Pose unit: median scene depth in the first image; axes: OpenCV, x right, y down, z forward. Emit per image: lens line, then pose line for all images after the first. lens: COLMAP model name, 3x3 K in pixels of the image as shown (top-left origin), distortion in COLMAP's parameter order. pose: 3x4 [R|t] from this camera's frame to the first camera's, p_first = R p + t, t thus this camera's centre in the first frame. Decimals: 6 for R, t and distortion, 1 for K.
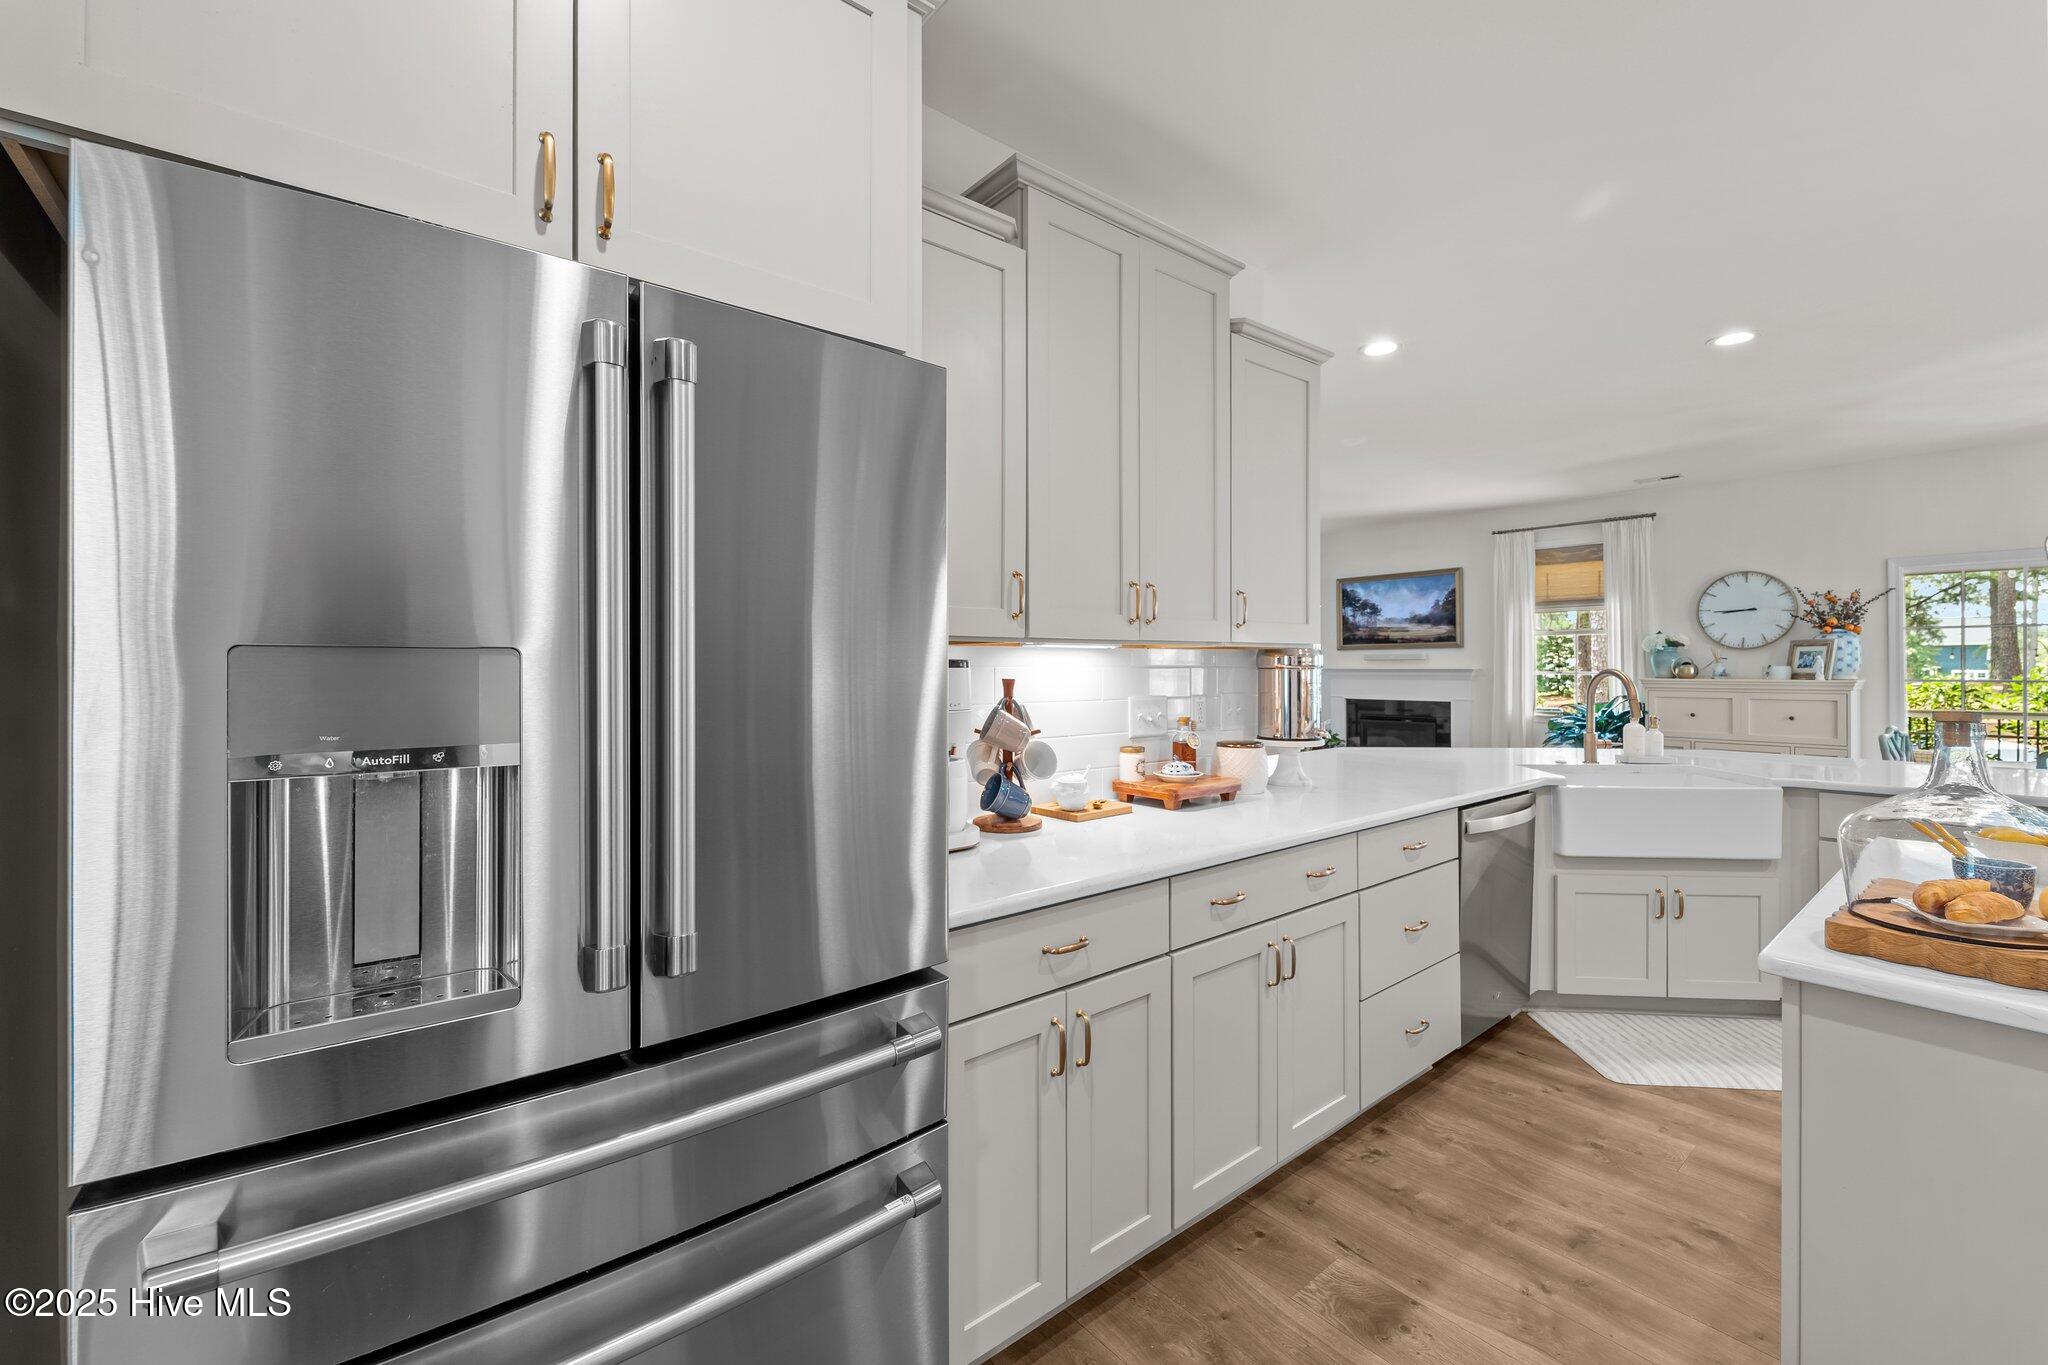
lens RADIAL K [[840.5, 0, 1018.1], [0, 840.5, 663.4], [0, 0, 1]] dist [-0.000144, -0.000332]
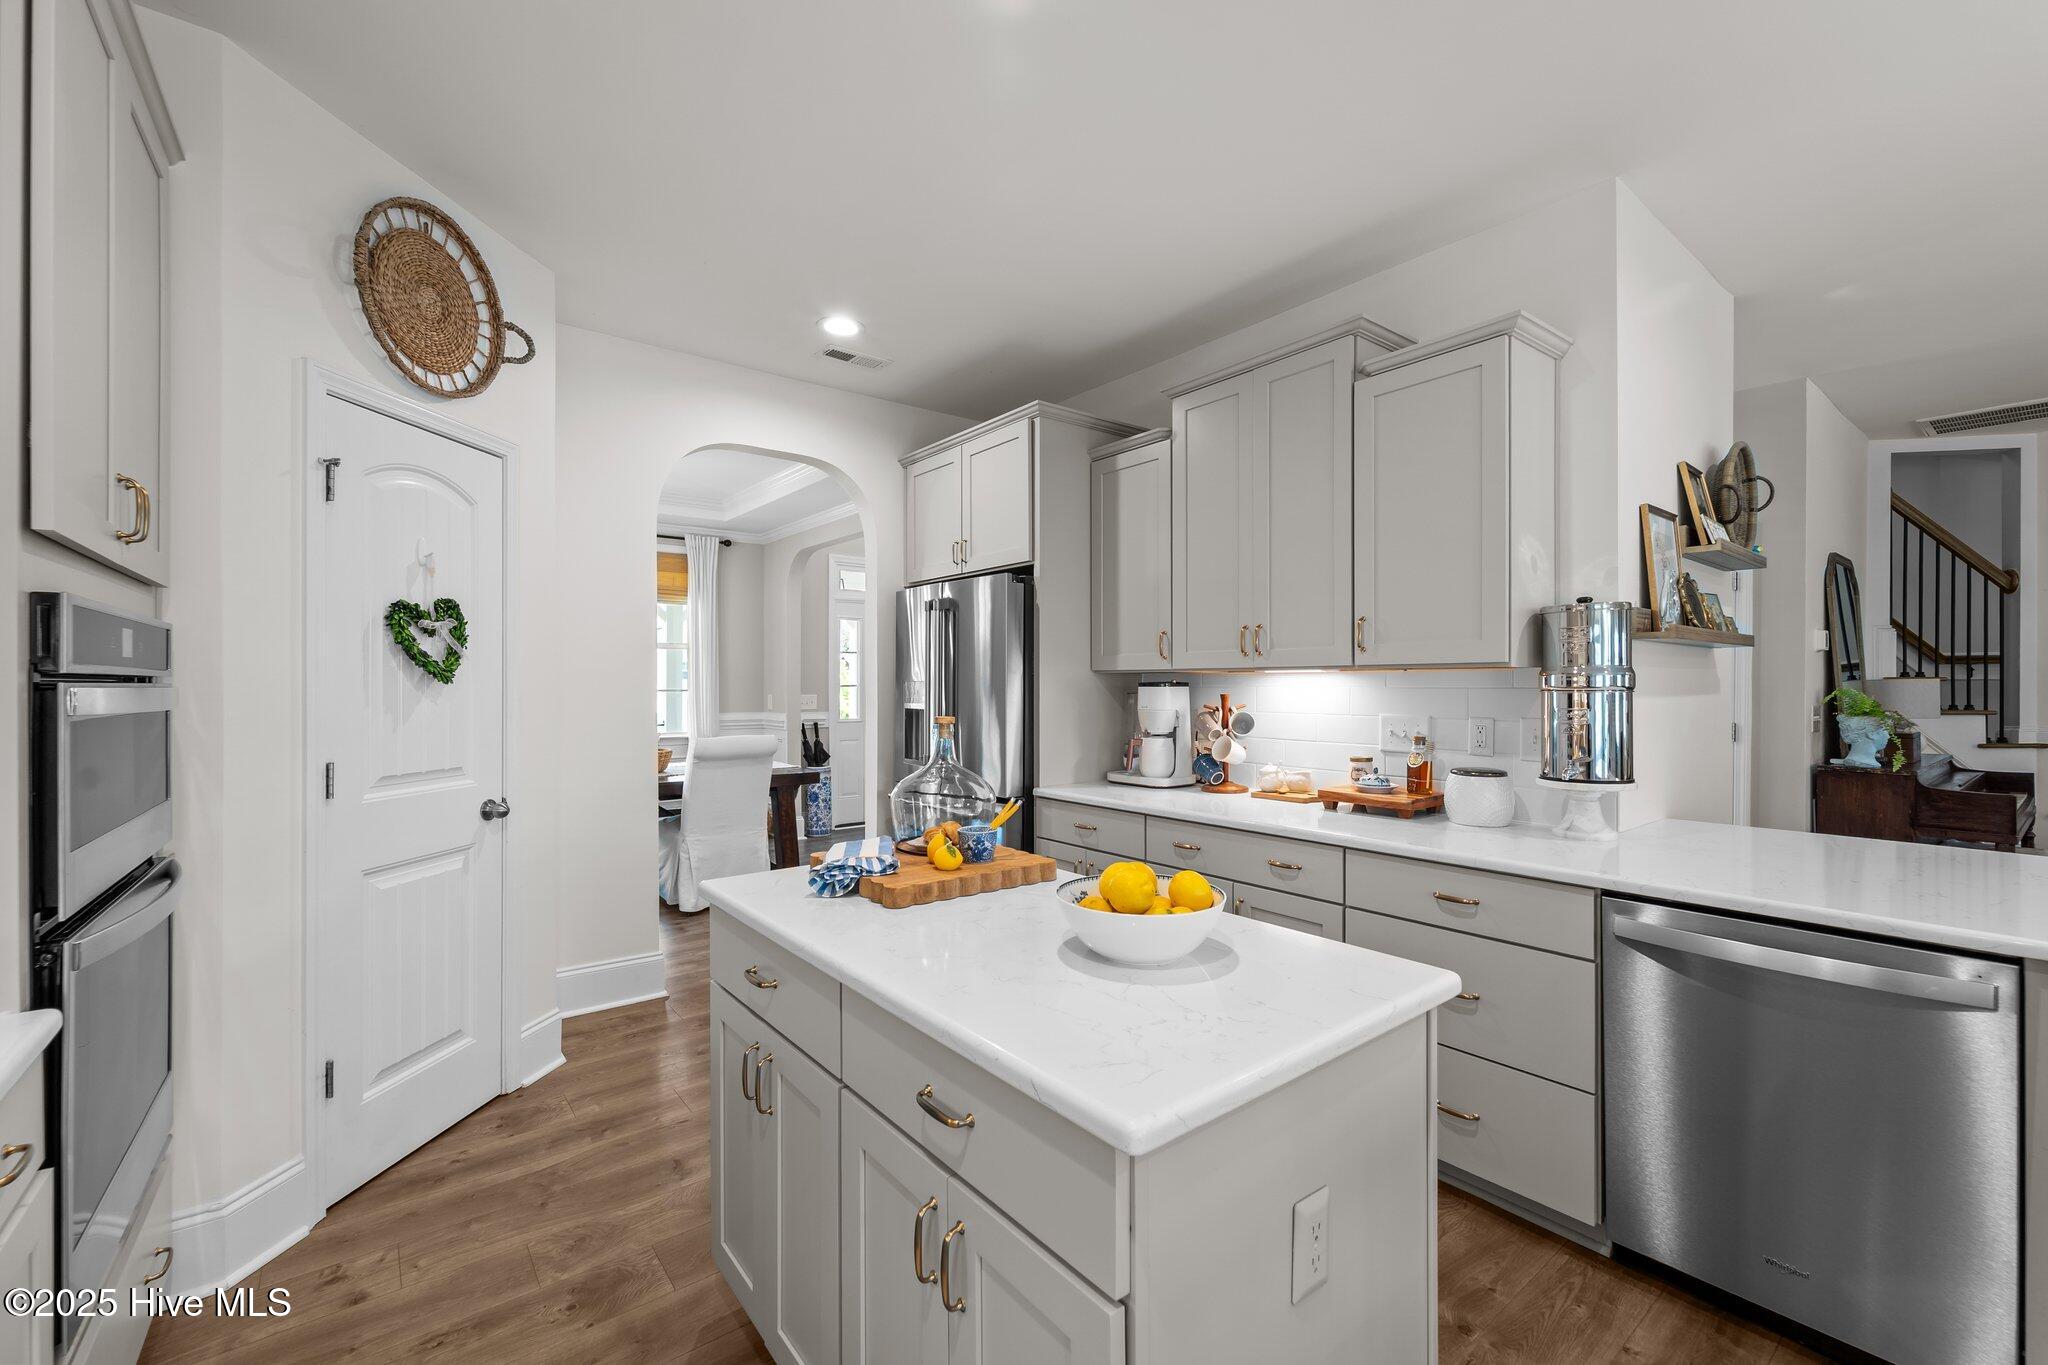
lens RADIAL K [[833.1, 0, 1014.4], [0, 833.1, 687.0], [0, 0, 1]] dist [-0.000384, -0.000134]
pose [[-0.023432, 0.005343, -0.999711, 0.547910], [0.003599, 0.999980, 0.005260, -0.001626], [0.999719, -0.003475, -0.023451, 0.235433]]
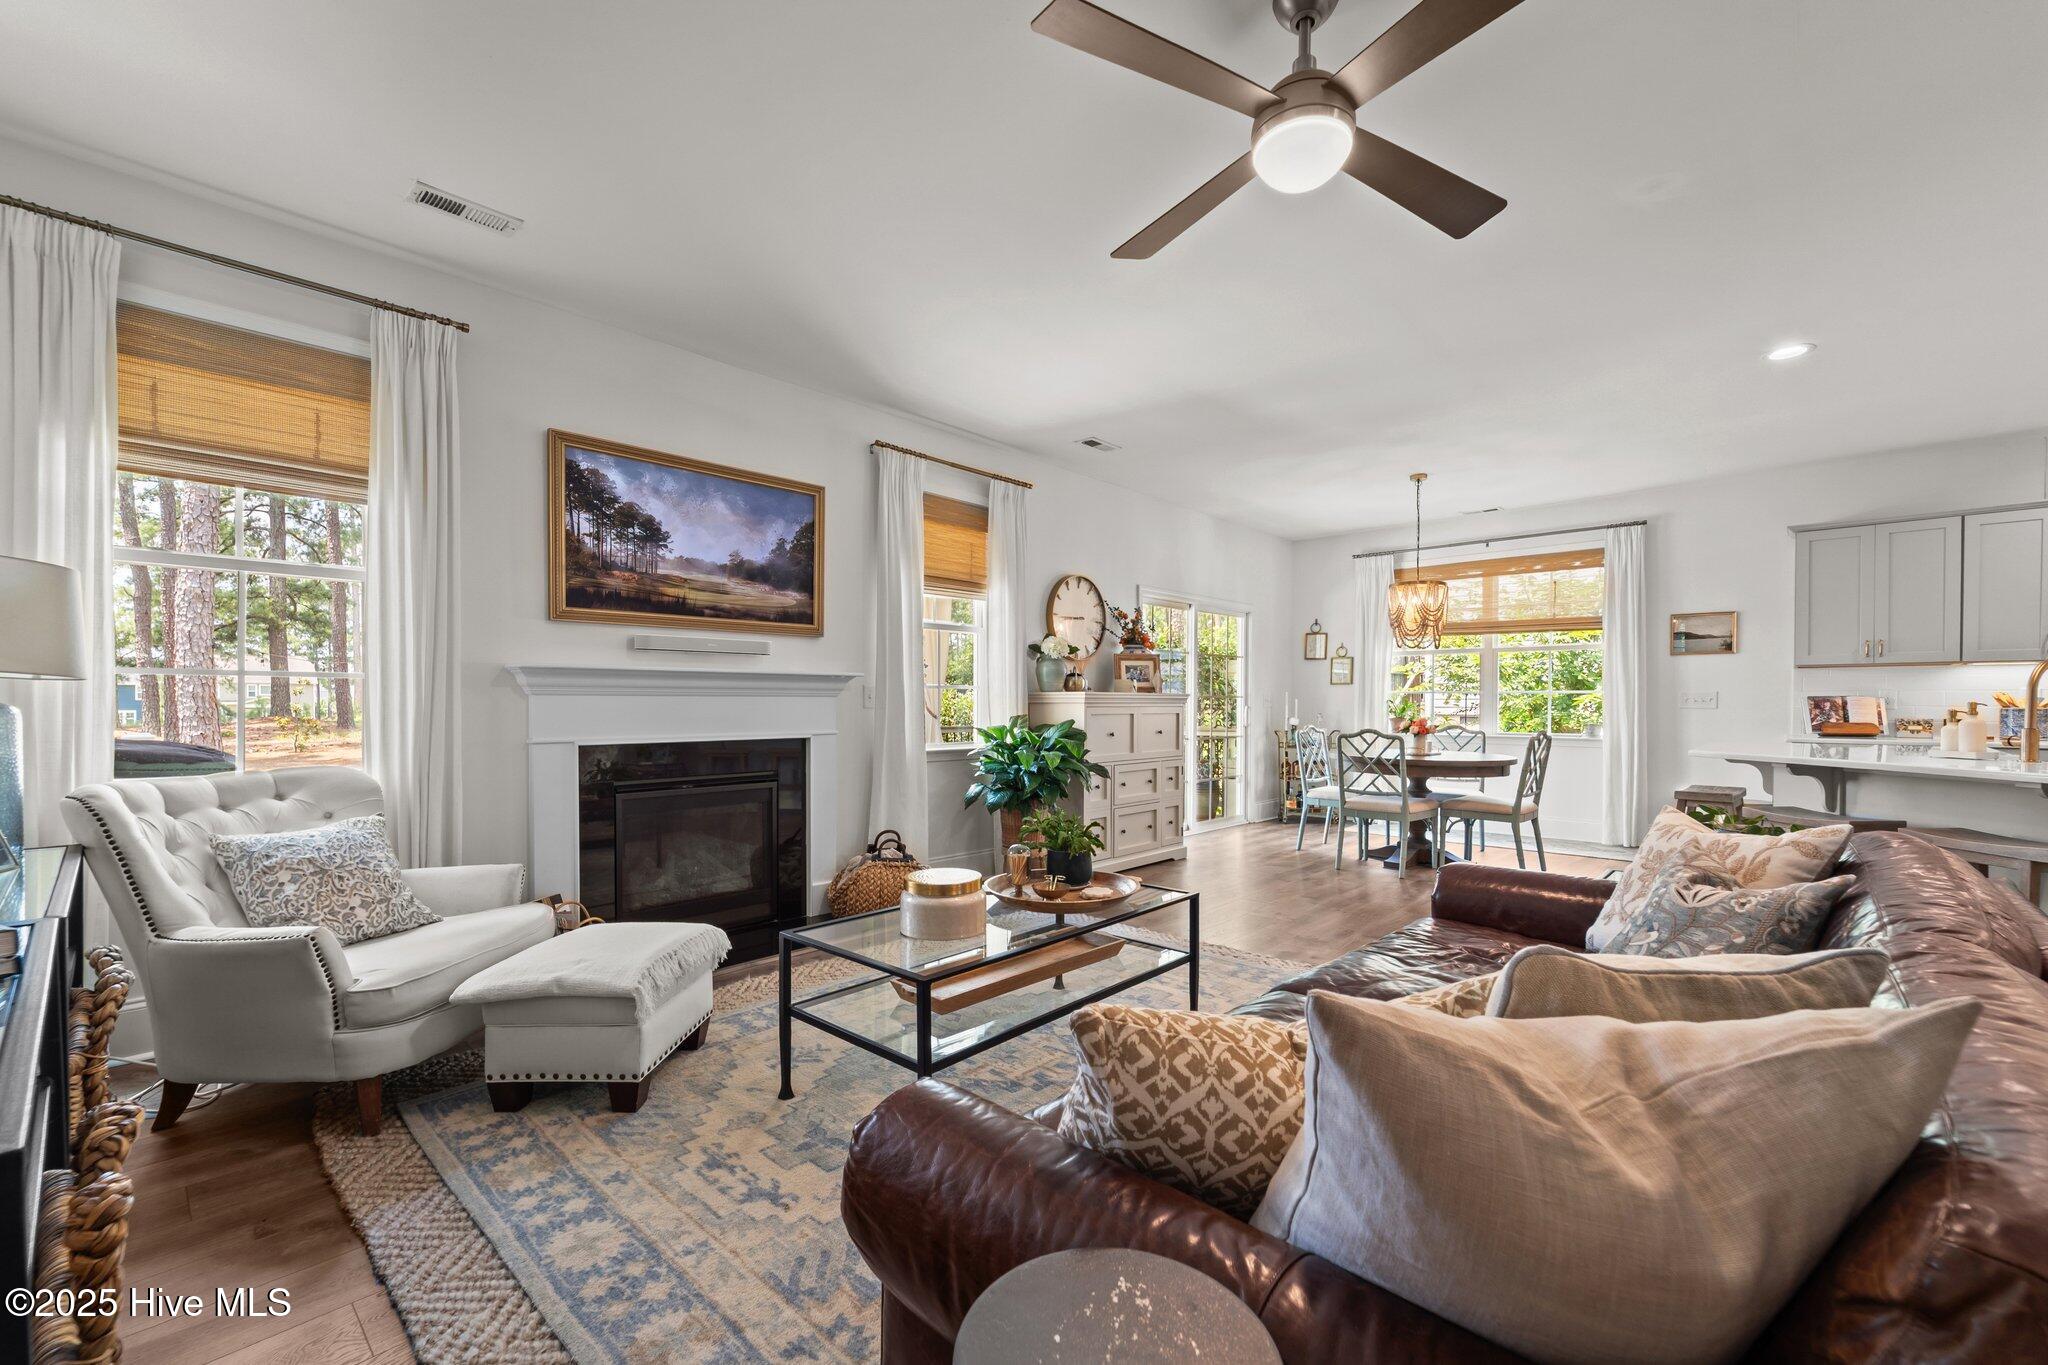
lens RADIAL K [[839.9, 0, 1023.5], [0, 839.9, 713.7], [0, 0, 1]] dist [-0.000578, -0.000047]
pose [[-0.138389, -0.008724, 0.990340, -0.034490], [-0.002034, 0.999962, 0.008524, 0.035681], [-0.990376, -0.000834, -0.138402, 1.295946]]
